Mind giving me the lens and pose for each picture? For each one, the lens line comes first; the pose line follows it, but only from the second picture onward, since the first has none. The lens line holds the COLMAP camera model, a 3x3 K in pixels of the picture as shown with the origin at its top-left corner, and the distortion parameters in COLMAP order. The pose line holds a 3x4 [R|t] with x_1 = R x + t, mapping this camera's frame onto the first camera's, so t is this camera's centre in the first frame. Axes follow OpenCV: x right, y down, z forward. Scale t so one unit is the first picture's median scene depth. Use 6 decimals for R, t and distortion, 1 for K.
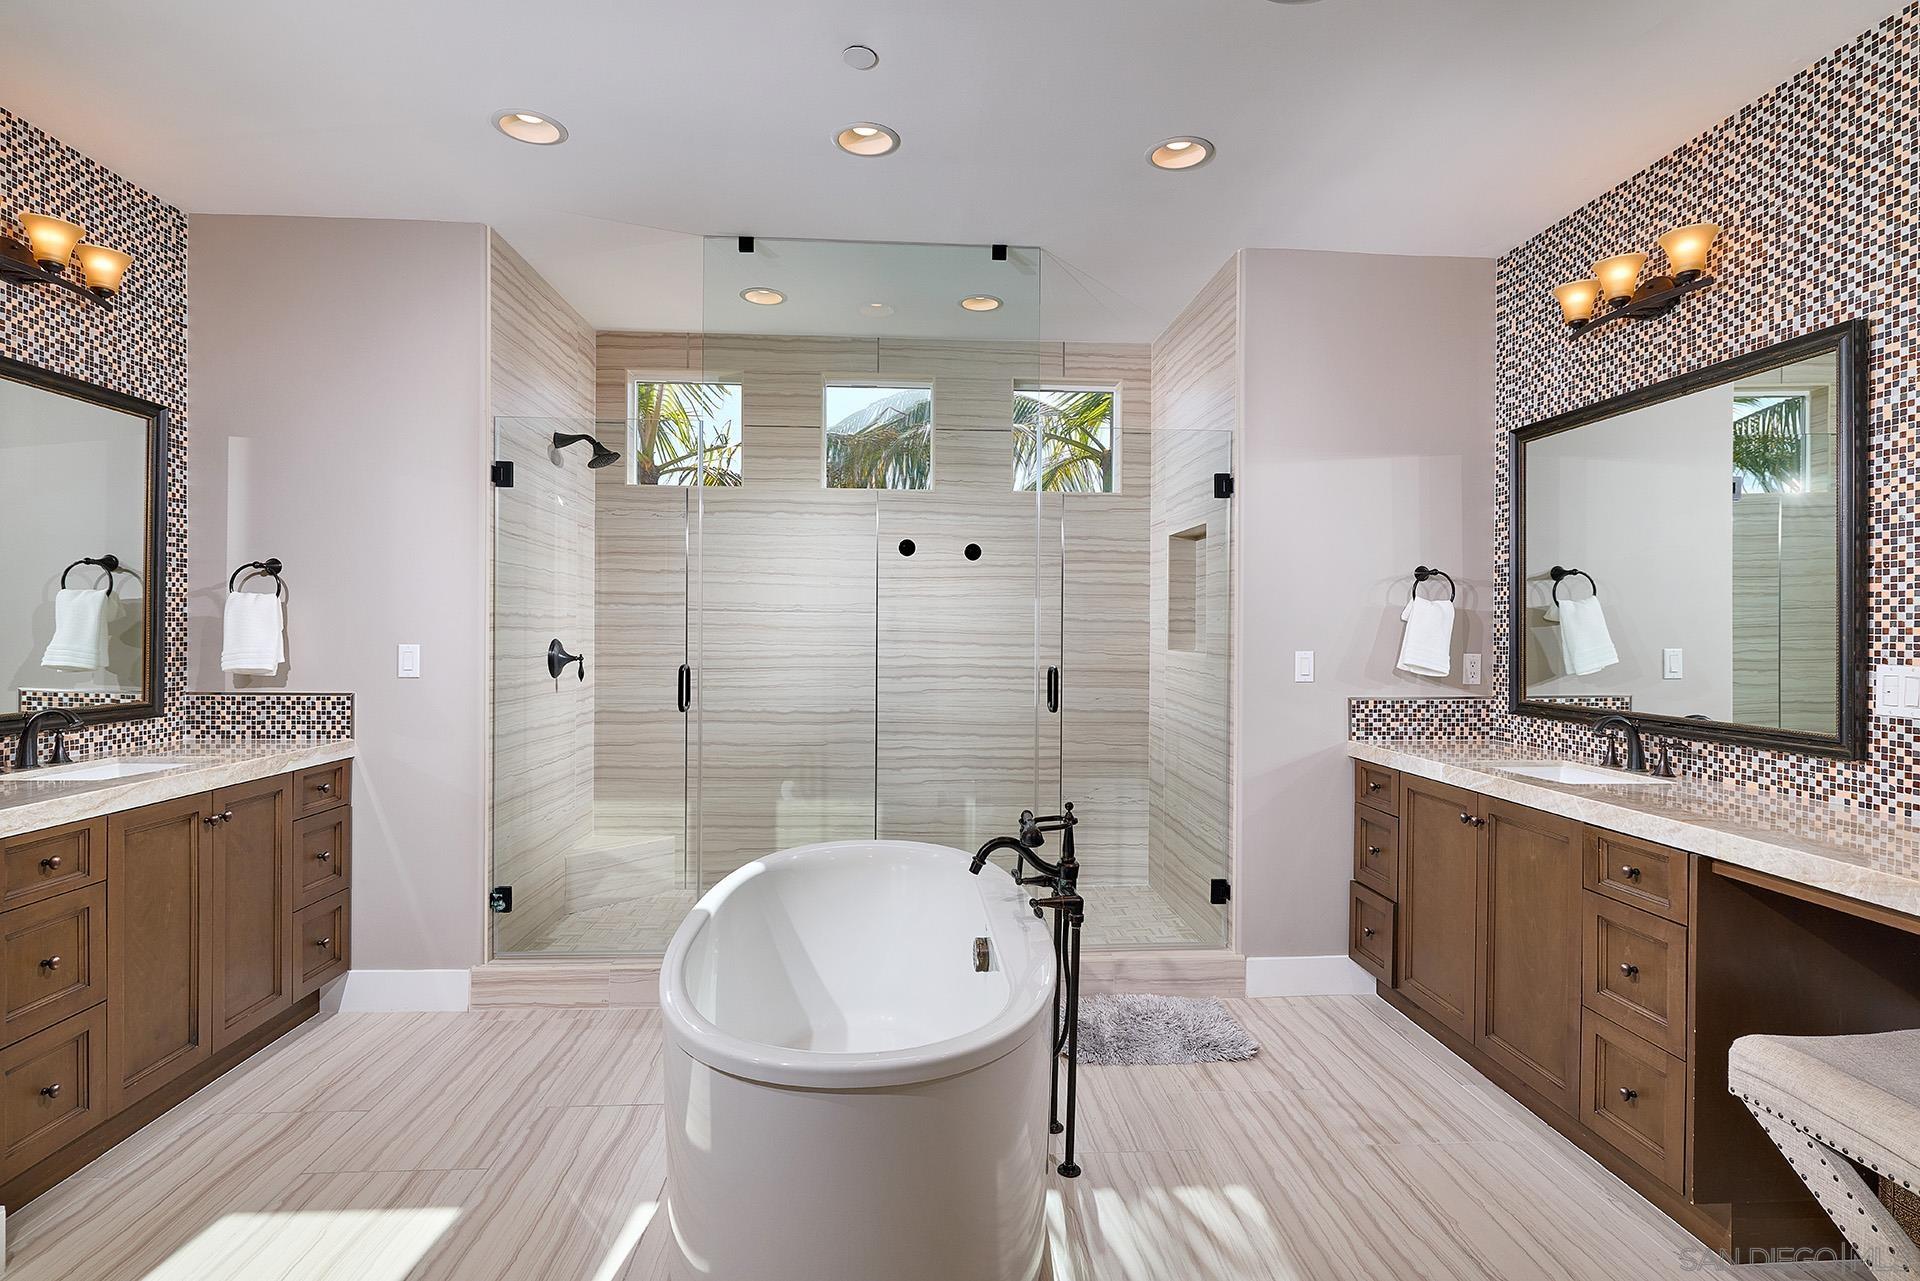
lens RADIAL K [[916.0, 0, 943.7], [0, 916.0, 632.9], [0, 0, 1]] dist [-0.001815, 0.001672]
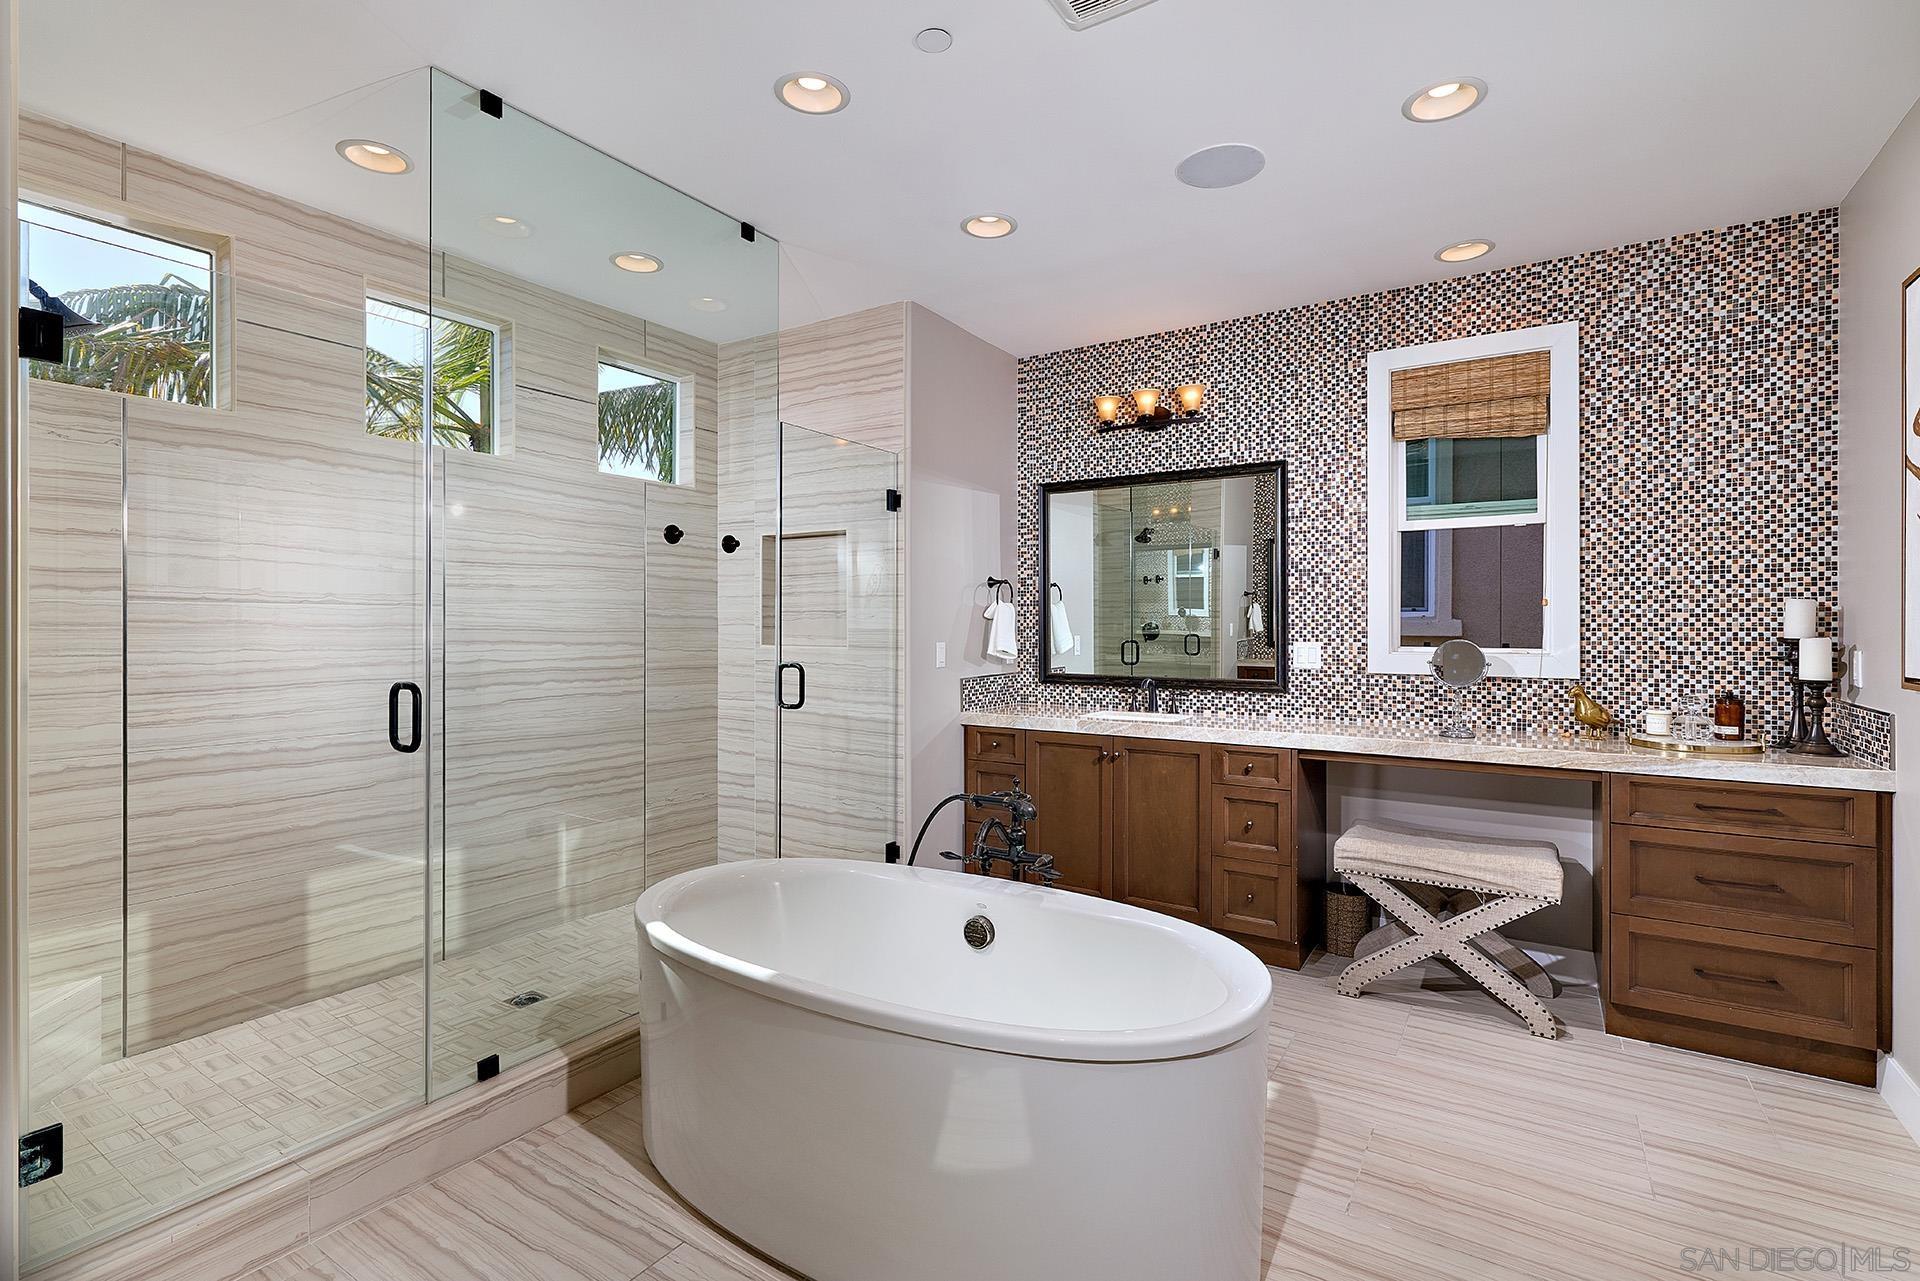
lens RADIAL K [[916.0, 0, 880.5], [0, 916.0, 626.2], [0, 0, 1]] dist [-0.001815, 0.001672]
pose [[0.605852, -0.007969, 0.795537, -0.634477], [0.006736, 0.999965, 0.004887, -0.008461], [-0.795549, 0.002398, 0.605885, 0.320327]]
